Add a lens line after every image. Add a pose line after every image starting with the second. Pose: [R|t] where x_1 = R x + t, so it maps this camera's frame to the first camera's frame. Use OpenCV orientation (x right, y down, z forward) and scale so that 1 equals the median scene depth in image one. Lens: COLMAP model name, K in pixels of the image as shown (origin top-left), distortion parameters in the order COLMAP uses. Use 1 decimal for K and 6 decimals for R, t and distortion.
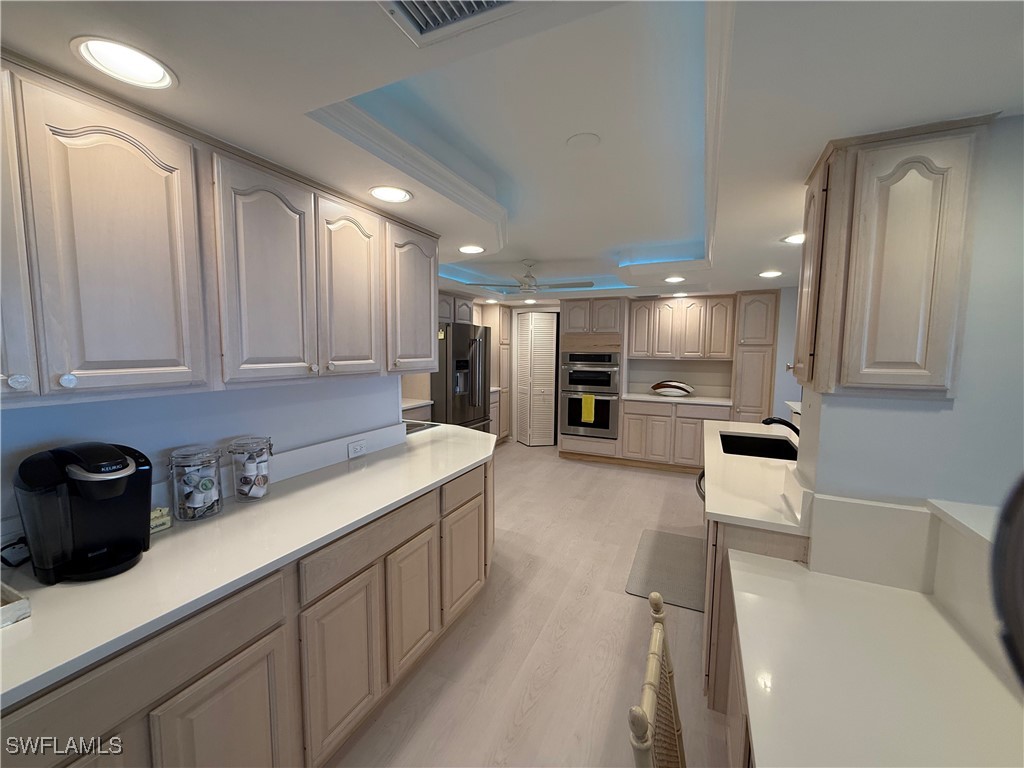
lens RADIAL K [[408.7, 0, 508.8], [0, 408.7, 384.4], [0, 0, 1]] dist [0.000442, 0.000524]
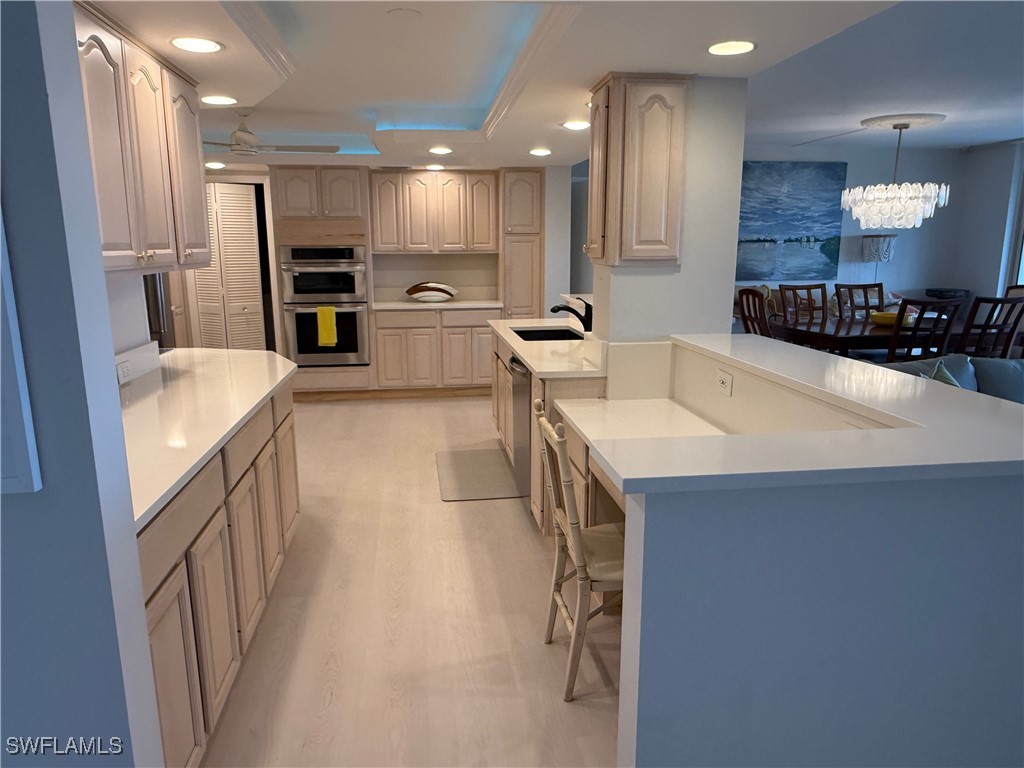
lens RADIAL K [[694.4, 0, 505.7], [0, 694.4, 389.6], [0, 0, 1]] dist [0.001097, -0.004475]
pose [[0.842708, -0.120912, 0.524617, -0.215904], [0.058326, 0.989222, 0.134303, 0.027732], [-0.535202, -0.082580, 0.840678, -0.213665]]
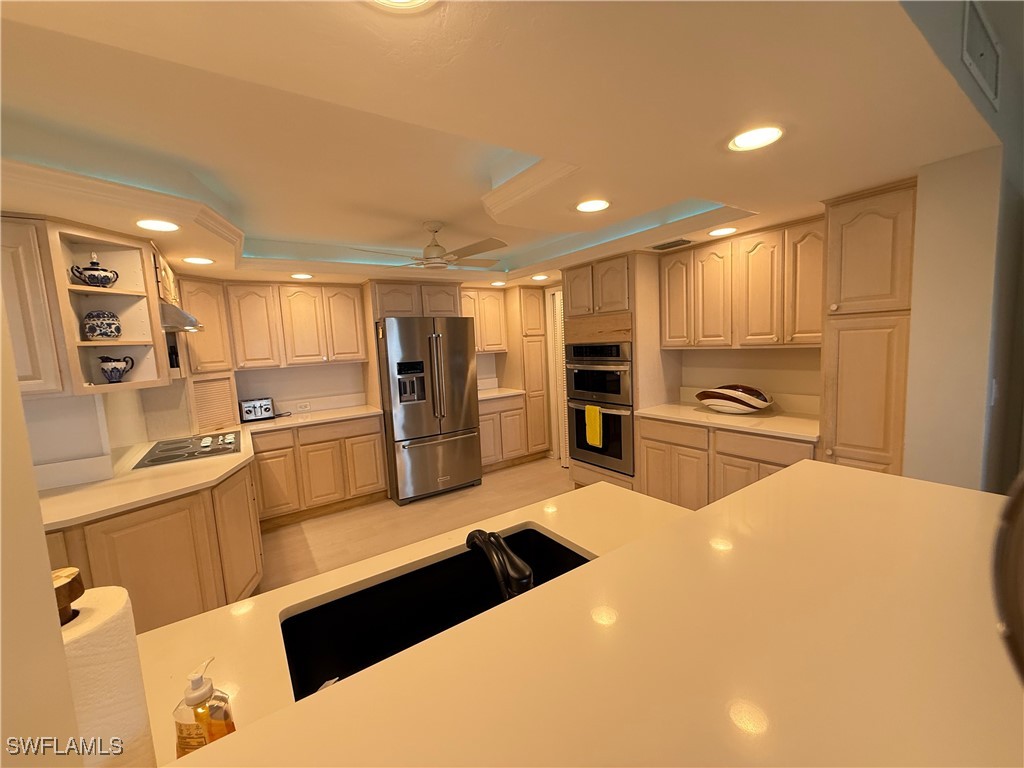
lens RADIAL K [[408.7, 0, 508.8], [0, 408.7, 384.4], [0, 0, 1]] dist [0.000442, 0.000524]
pose [[0.860087, 0.002058, -0.510142, 0.479030], [0.011835, 0.999642, 0.023987, -0.031772], [0.510009, -0.026669, 0.859755, 0.397576]]
